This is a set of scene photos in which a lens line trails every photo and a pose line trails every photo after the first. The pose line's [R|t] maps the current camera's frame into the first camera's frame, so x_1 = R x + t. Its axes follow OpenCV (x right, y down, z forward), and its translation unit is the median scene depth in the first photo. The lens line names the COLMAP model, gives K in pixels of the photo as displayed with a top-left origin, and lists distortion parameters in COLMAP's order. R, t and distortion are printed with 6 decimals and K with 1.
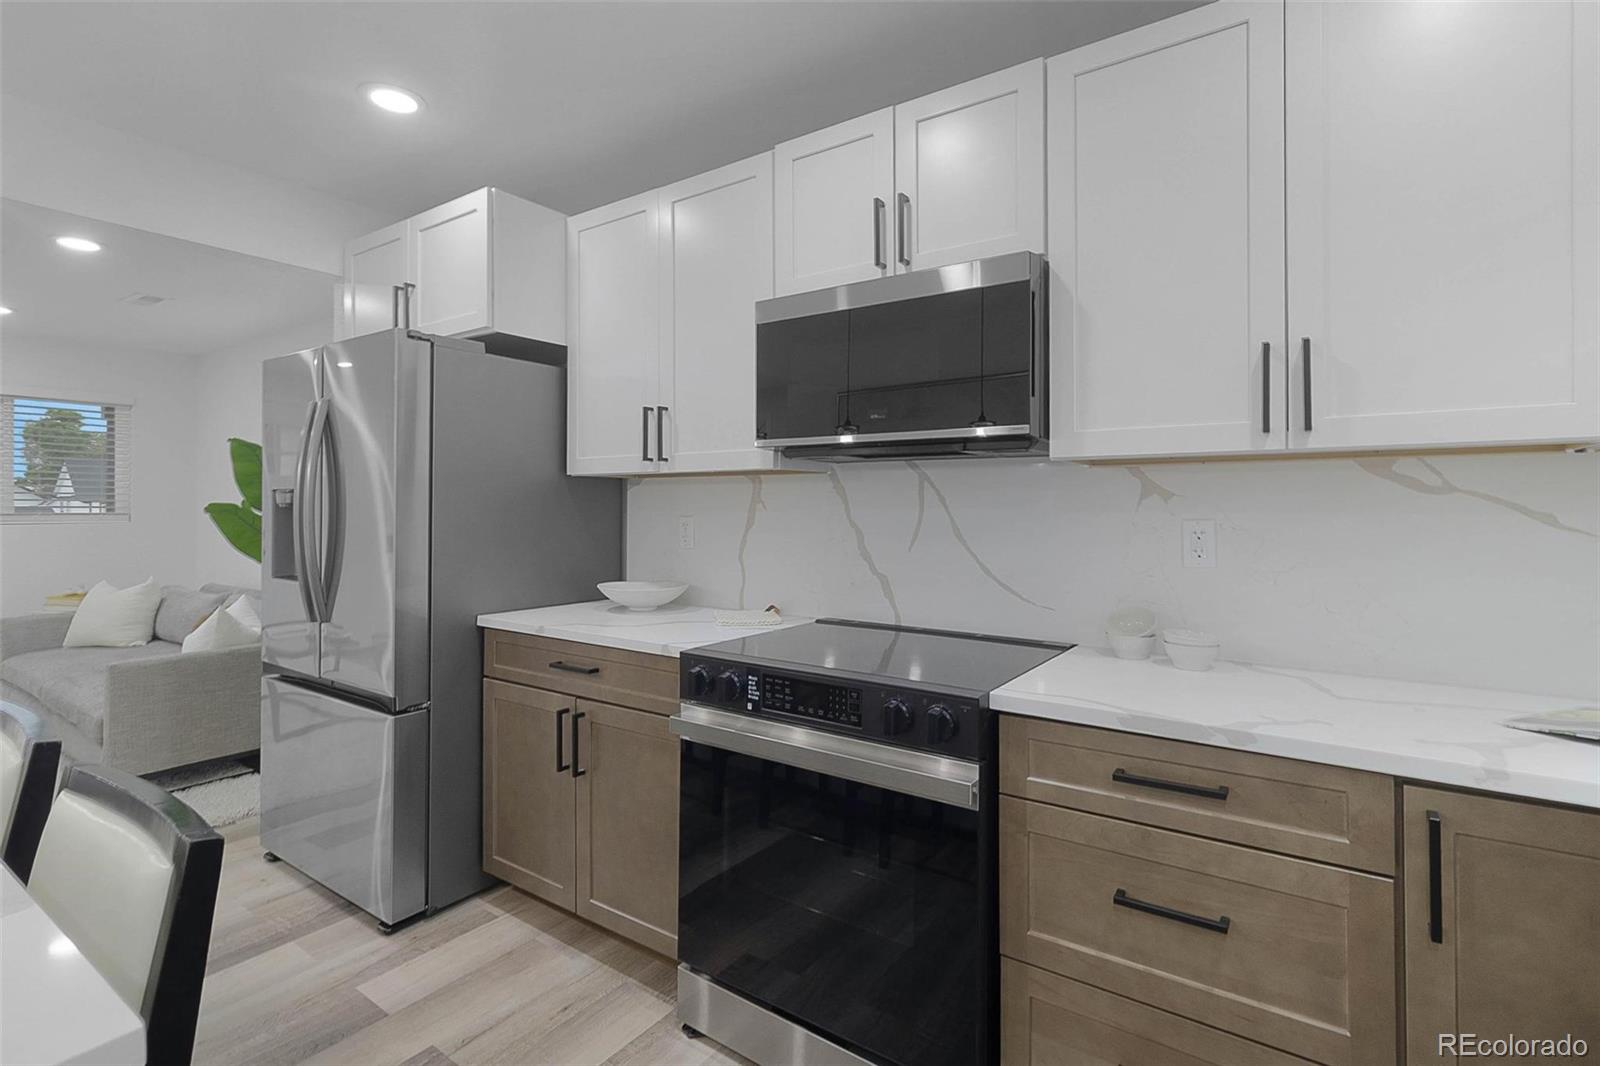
lens RADIAL K [[760.8, 0, 807.3], [0, 760.8, 503.2], [0, 0, 1]] dist [0.002394, 0.000809]
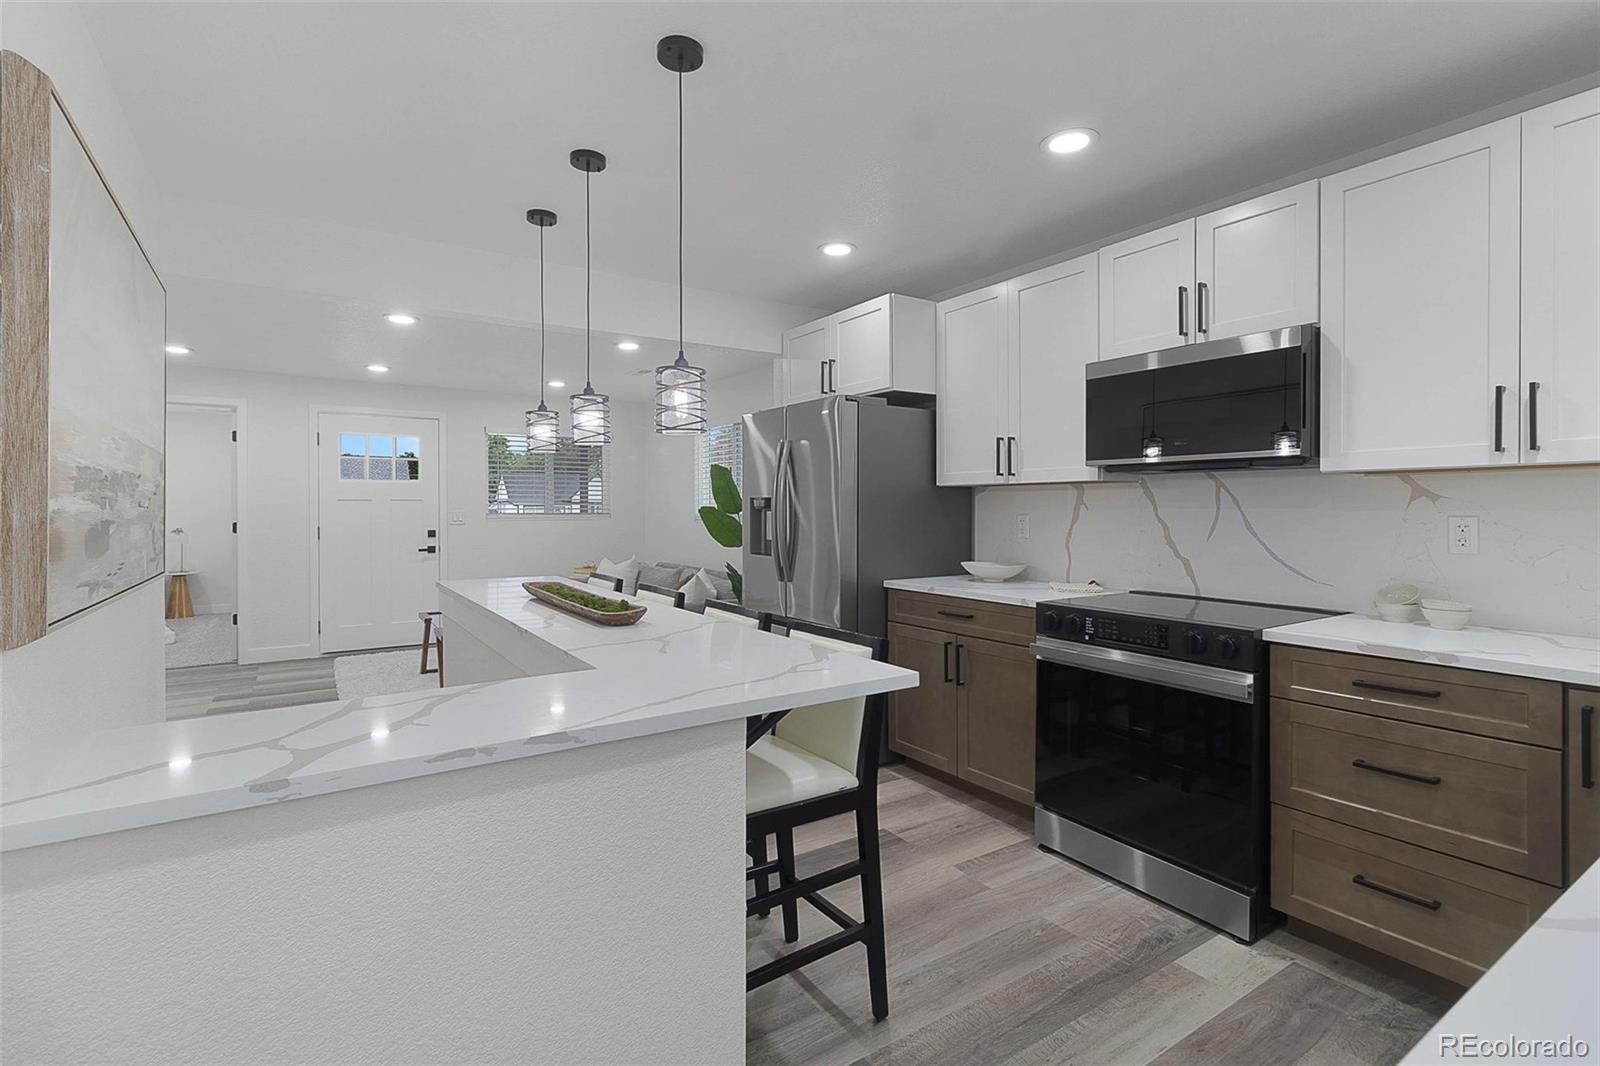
lens RADIAL K [[760.8, 0, 789.8], [0, 760.8, 513.6], [0, 0, 1]] dist [0.002394, 0.000809]
pose [[0.926263, -0.000691, -0.376876, -0.043407], [0.005619, 0.999913, 0.011975, -0.003935], [0.376835, -0.013209, 0.926186, -0.533711]]
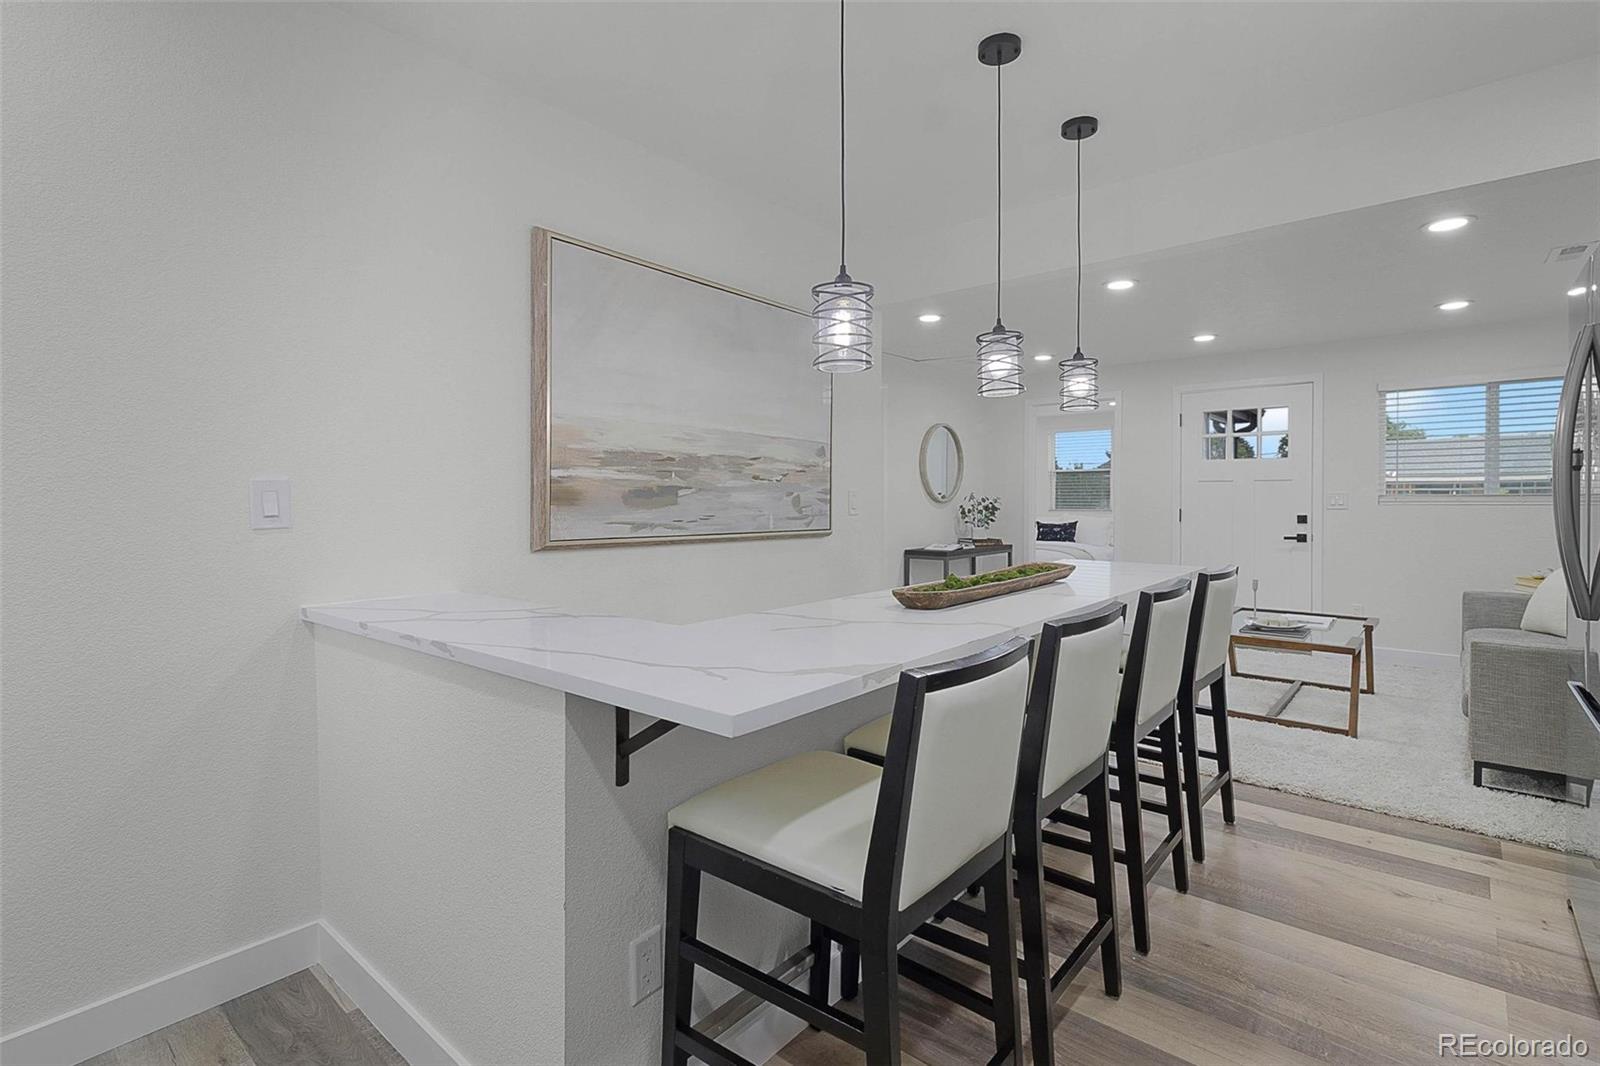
lens RADIAL K [[760.8, 0, 789.7], [0, 760.8, 508.7], [0, 0, 1]] dist [0.002394, 0.000809]
pose [[-0.108575, 0.008474, -0.994052, 0.241927], [0.005665, 0.999953, 0.007905, 0.041742], [0.994072, -0.004773, -0.108618, 0.341617]]
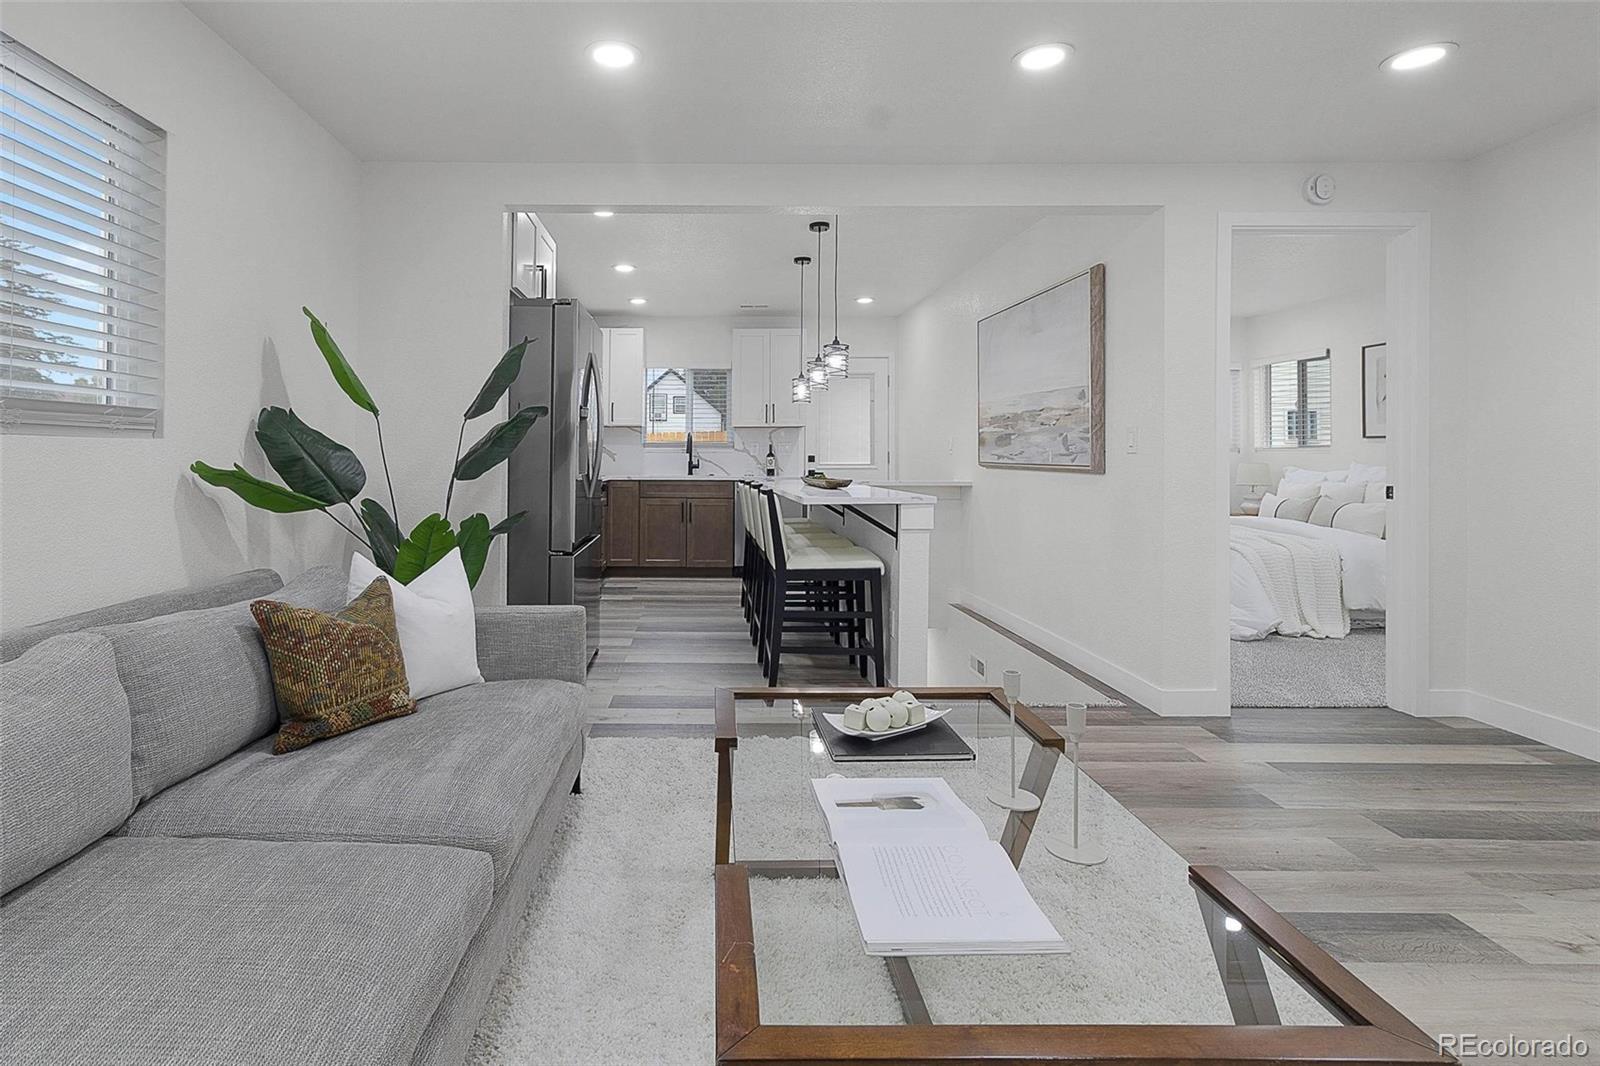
lens RADIAL K [[760.8, 0, 727.8], [0, 760.8, 458.3], [0, 0, 1]] dist [0.002394, 0.000809]
pose [[-0.589915, -0.007291, 0.807433, -2.449866], [-0.009401, 0.999953, 0.002162, 0.087601], [-0.807411, -0.006315, -0.589956, 2.009597]]
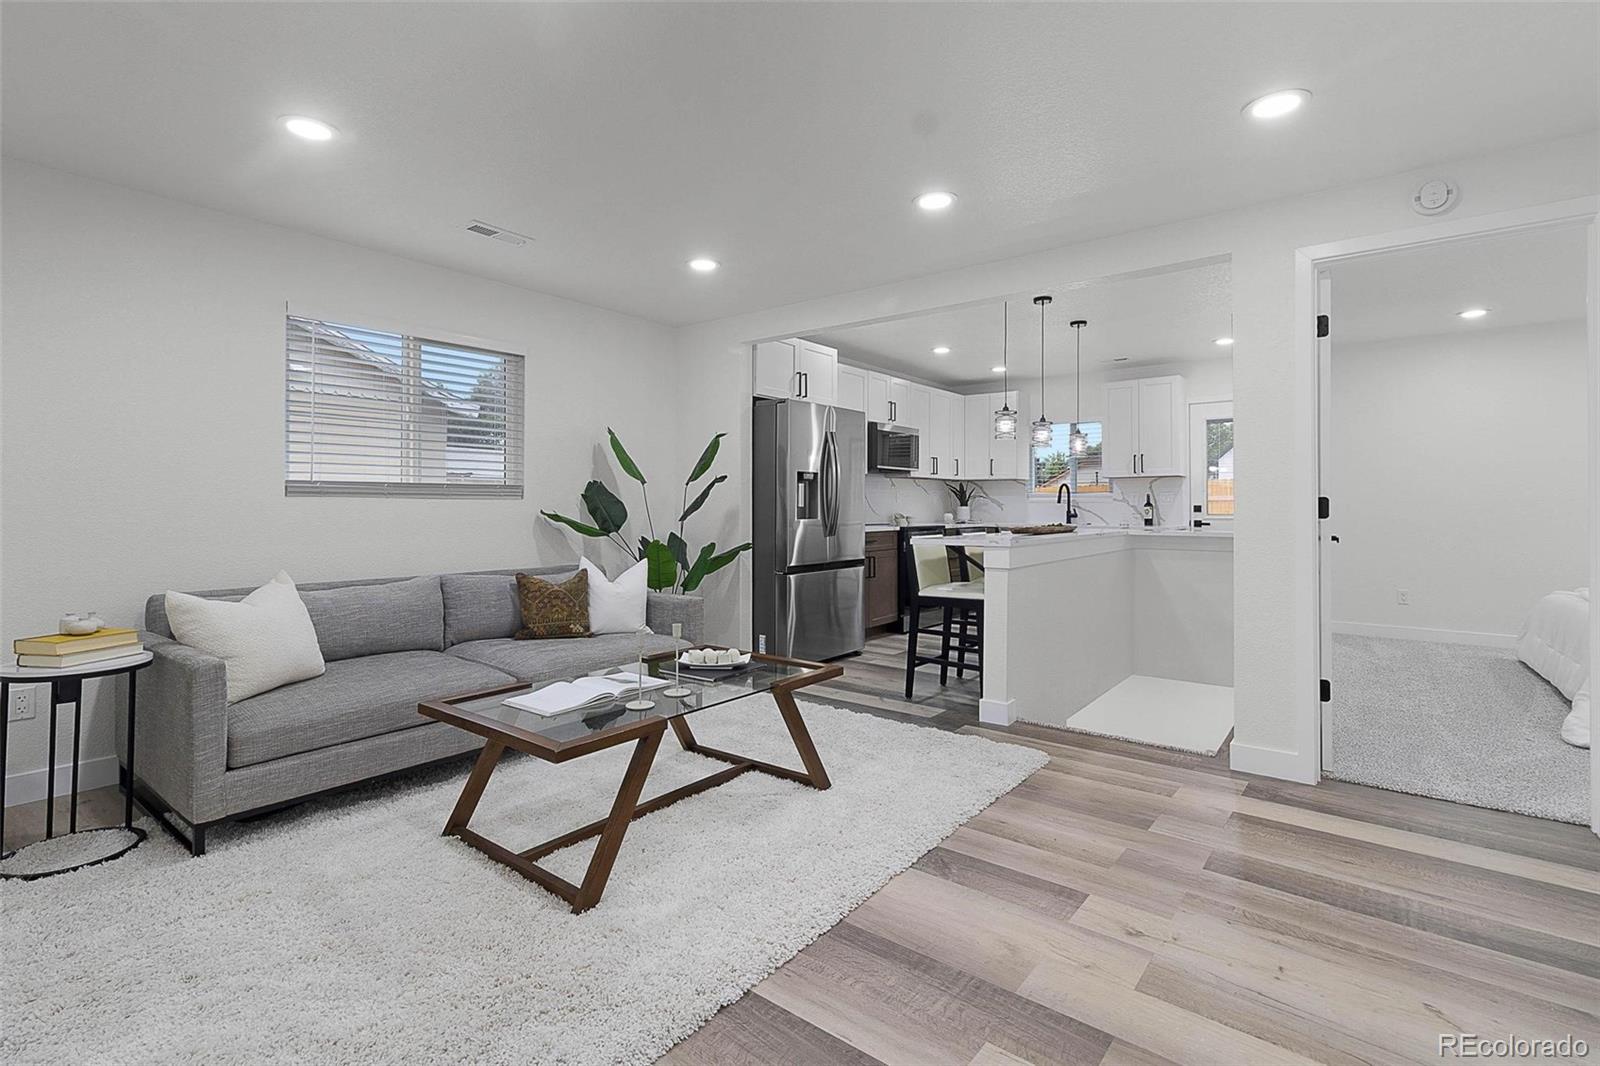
lens RADIAL K [[760.8, 0, 820.8], [0, 760.8, 491.7], [0, 0, 1]] dist [0.002394, 0.000809]
pose [[0.030988, 0.013784, 0.999425, -3.300145], [-0.005804, 0.999891, -0.013611, 0.073745], [-0.999503, -0.005379, 0.031064, 1.143584]]
